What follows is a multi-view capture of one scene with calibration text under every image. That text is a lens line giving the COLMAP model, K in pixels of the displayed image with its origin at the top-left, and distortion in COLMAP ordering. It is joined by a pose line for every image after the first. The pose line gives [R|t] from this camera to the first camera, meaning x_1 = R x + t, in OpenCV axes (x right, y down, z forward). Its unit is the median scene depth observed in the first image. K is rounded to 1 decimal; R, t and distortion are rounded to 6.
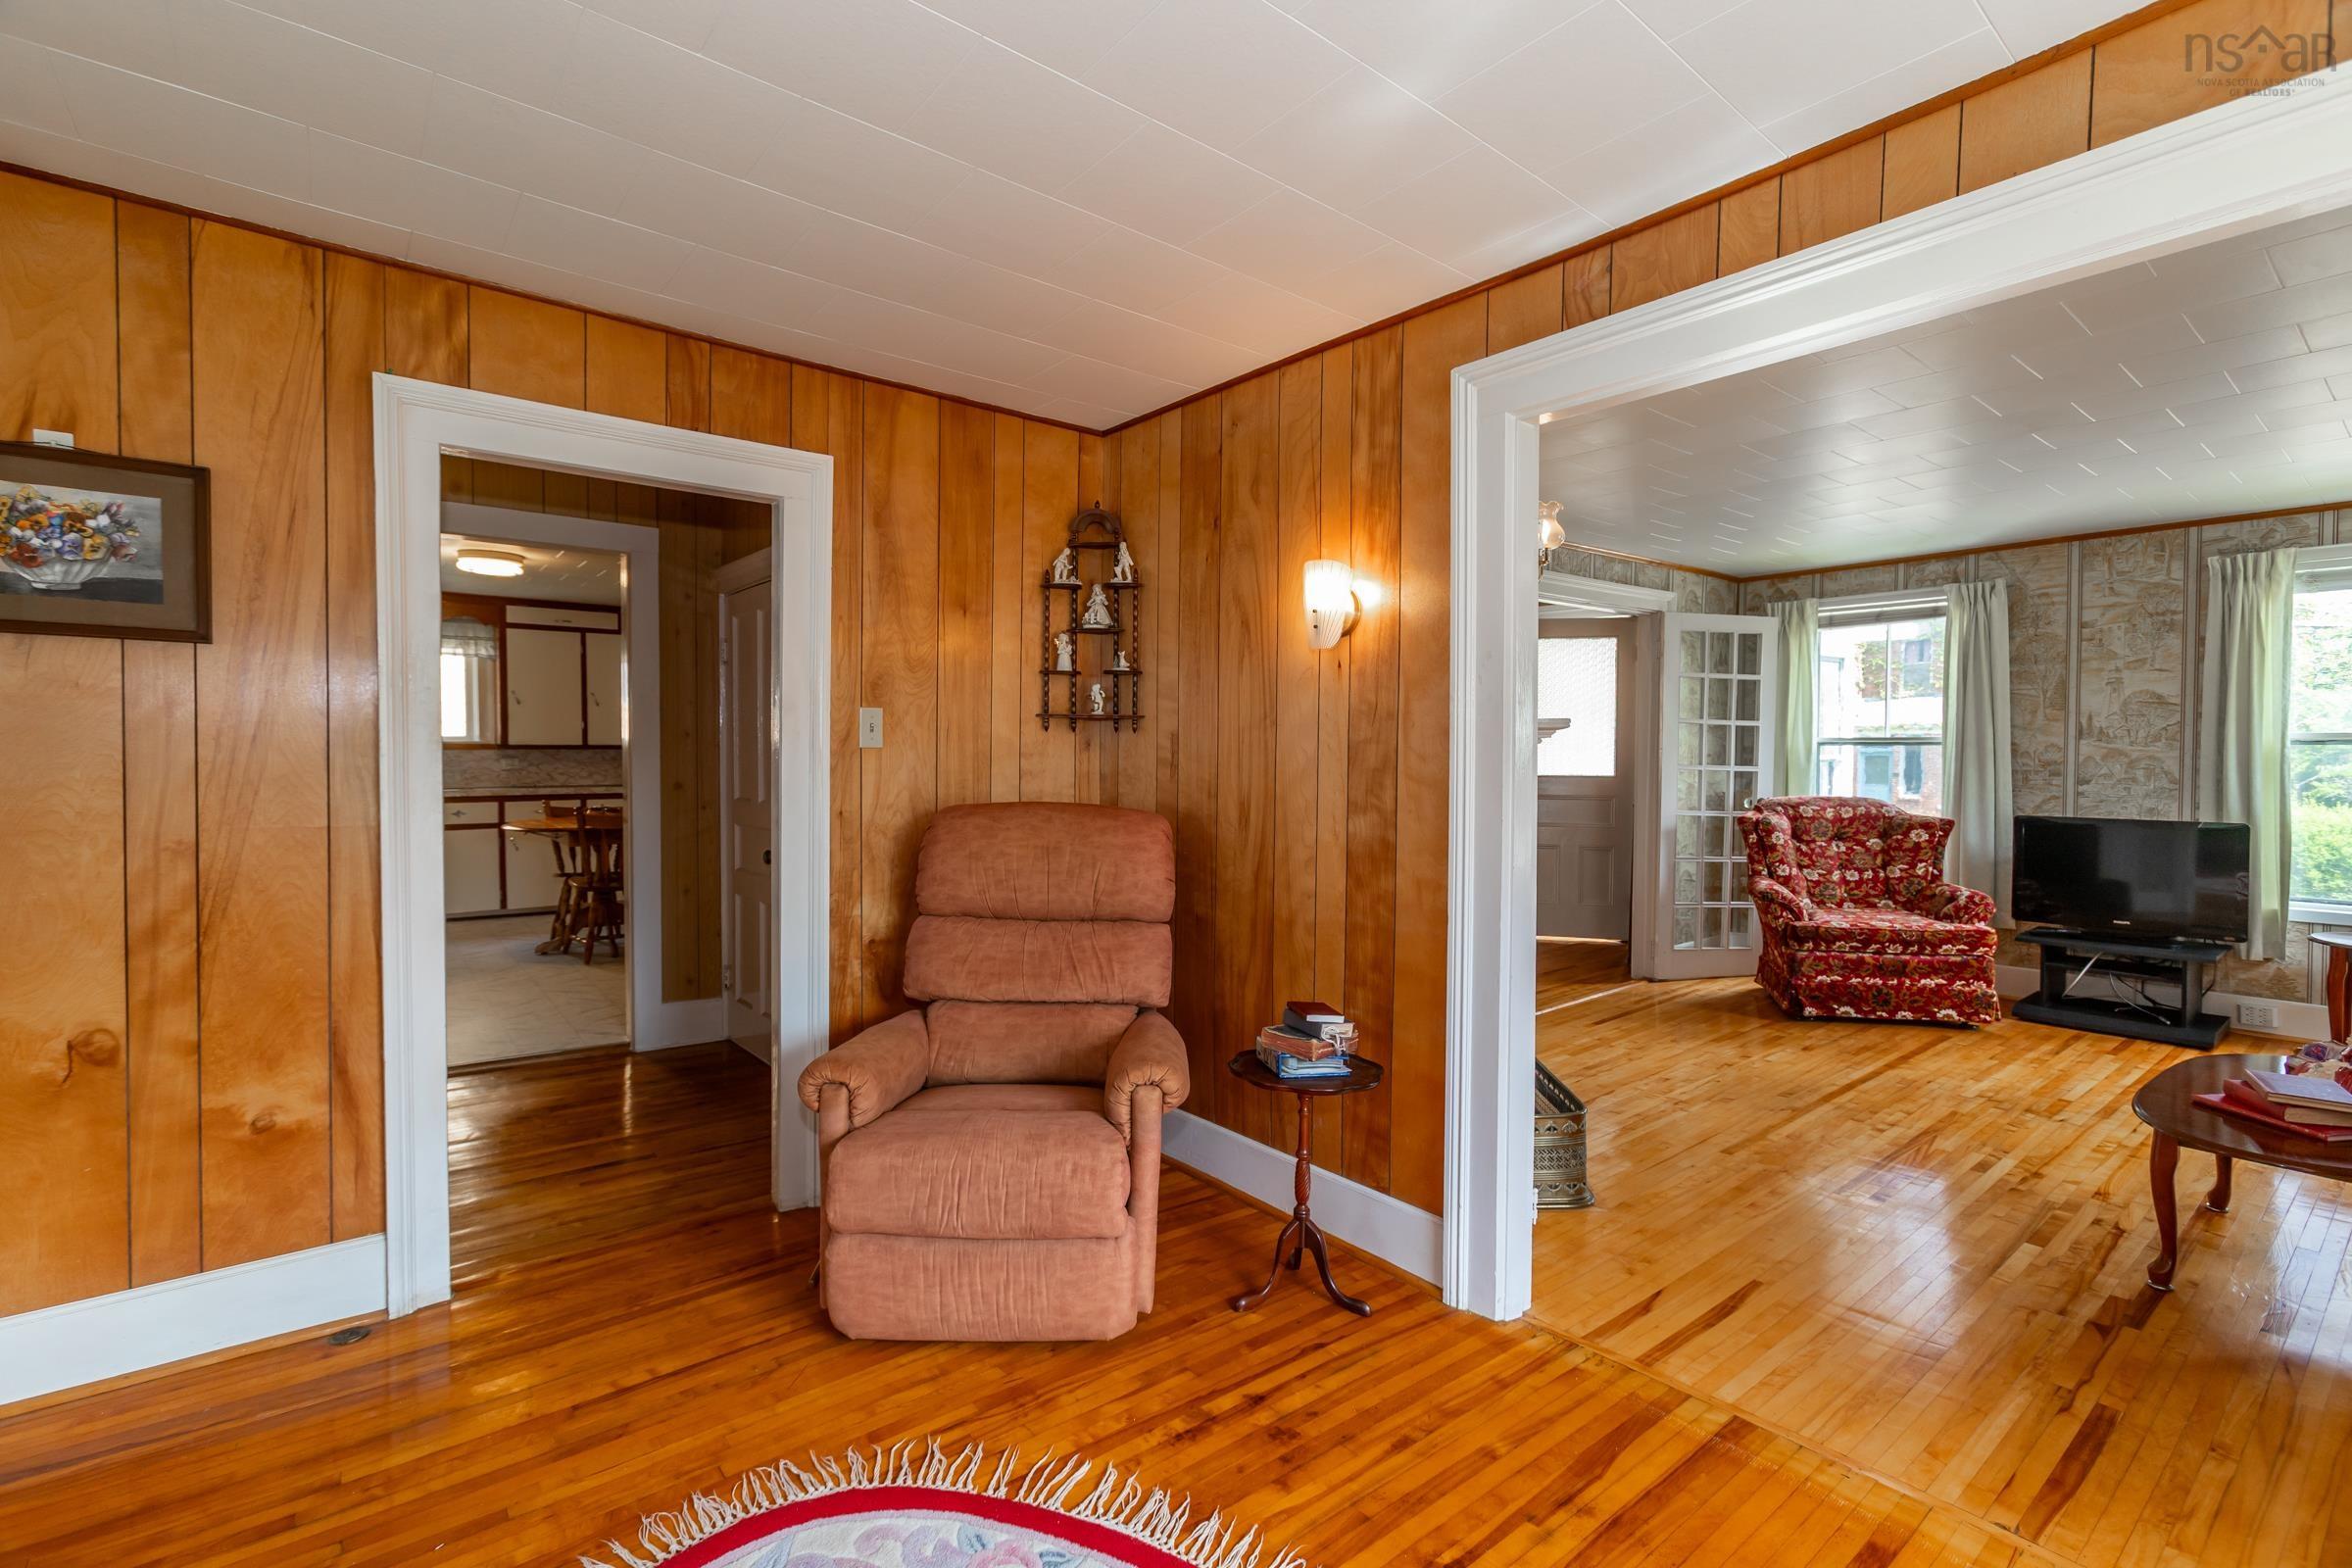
lens RADIAL K [[1037.7, 0, 1163.4], [0, 1037.7, 784.1], [0, 0, 1]] dist [-0.026522, 0.013869]
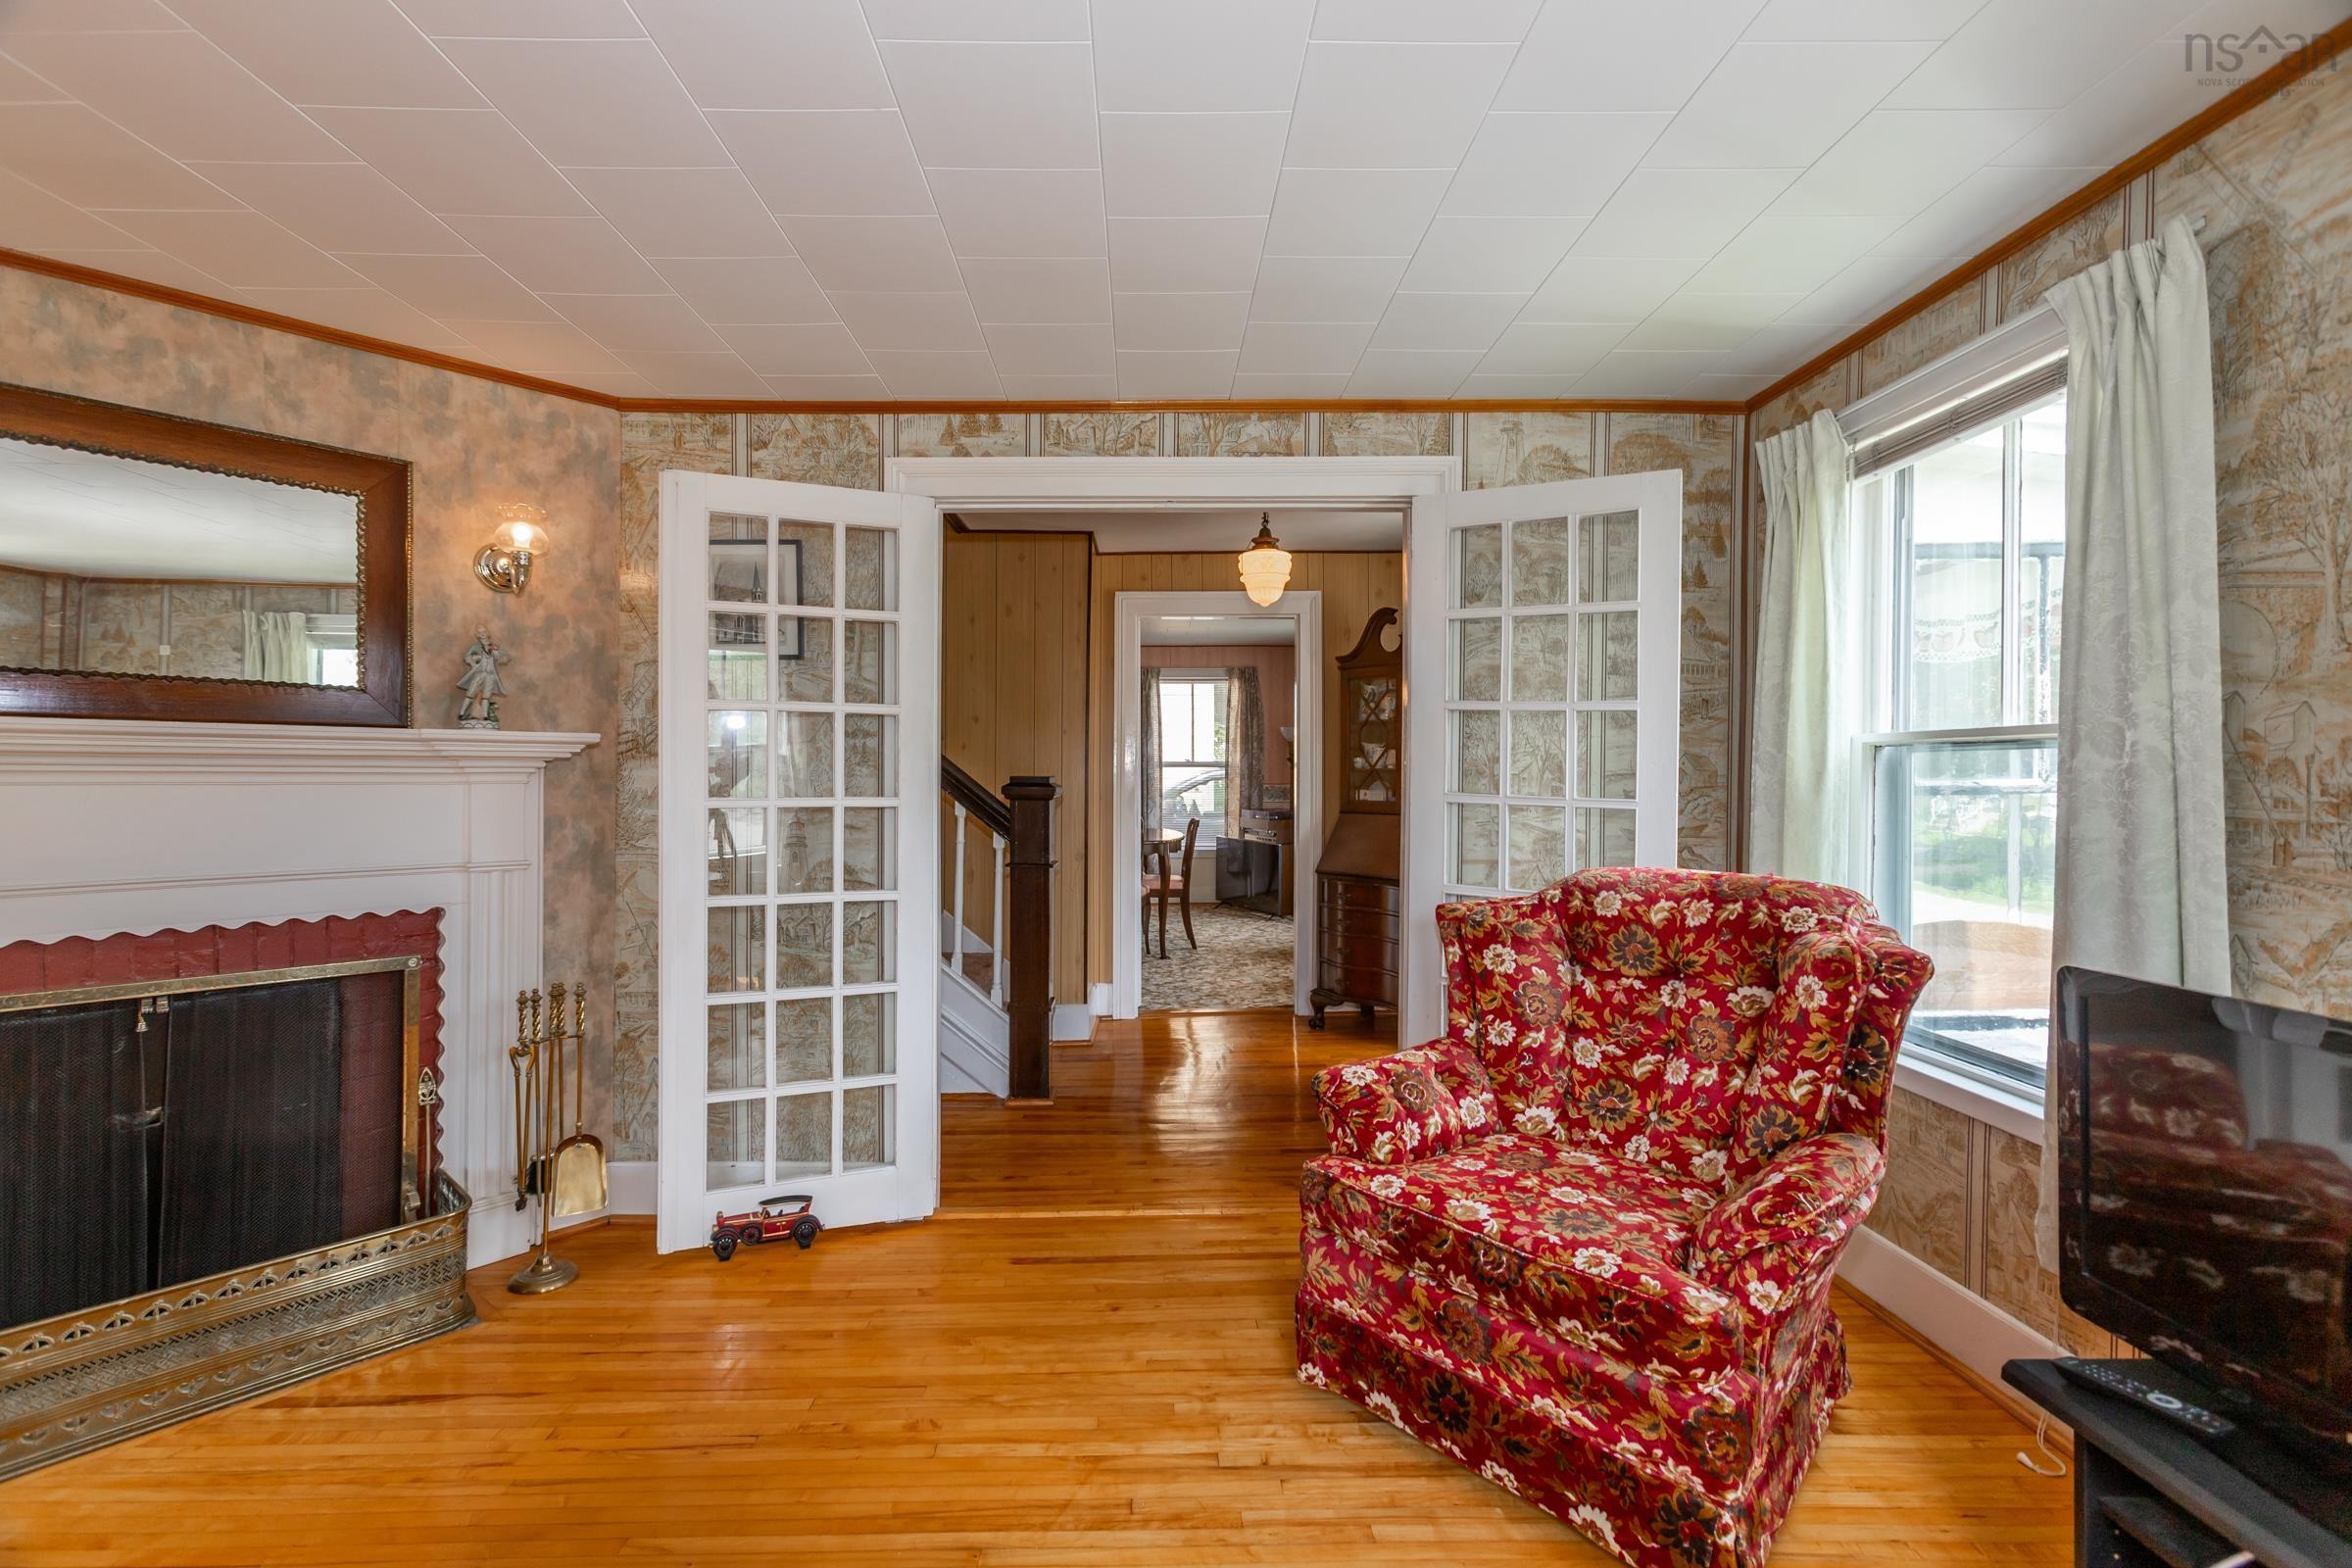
lens RADIAL K [[1036.6, 0, 1146.5], [0, 1036.6, 780.7], [0, 0, 1]] dist [-0.012502, 0.006320]
pose [[0.800016, 0.002533, -0.599973, 0.842987], [-0.020577, 0.999519, -0.023217, -0.012630], [0.599626, 0.030919, 0.799683, 0.620766]]
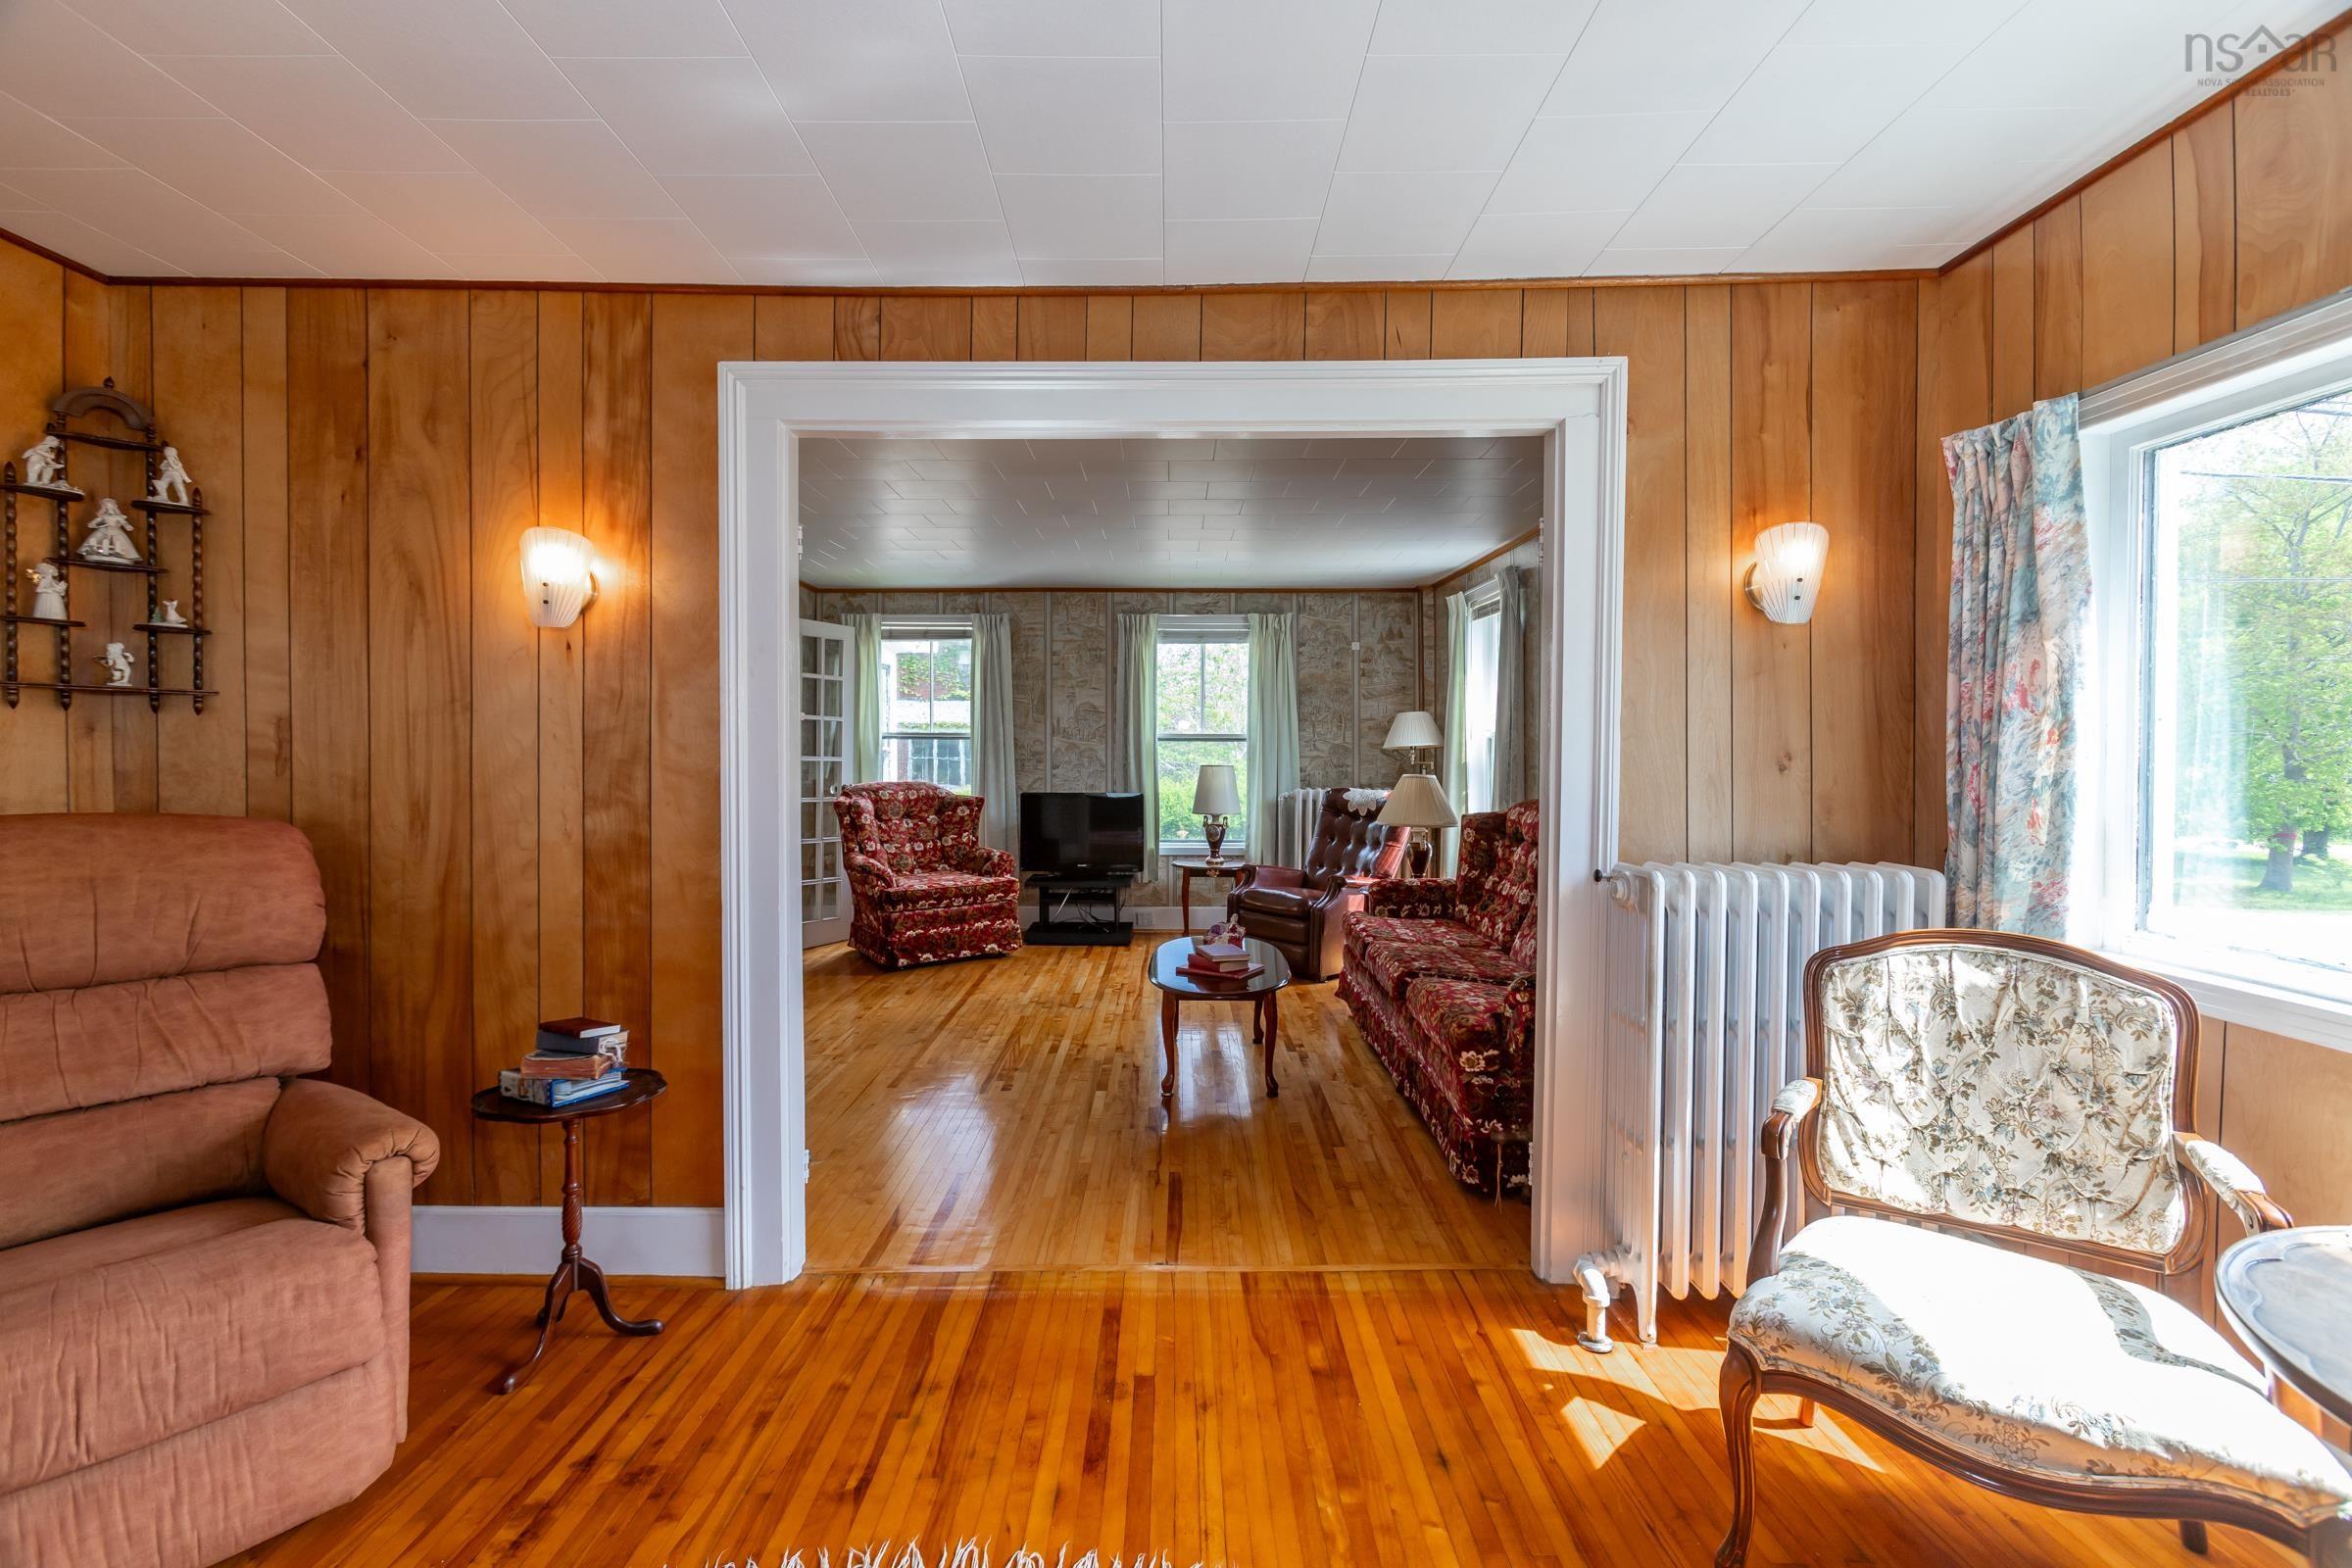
lens RADIAL K [[1036.6, 0, 1146.5], [0, 1036.6, 780.7], [0, 0, 1]] dist [-0.012502, 0.006320]
pose [[0.633406, -0.022466, 0.773493, -0.116646], [0.019255, 0.999727, 0.013269, 0.000324], [-0.773580, 0.006489, 0.633665, 0.019897]]
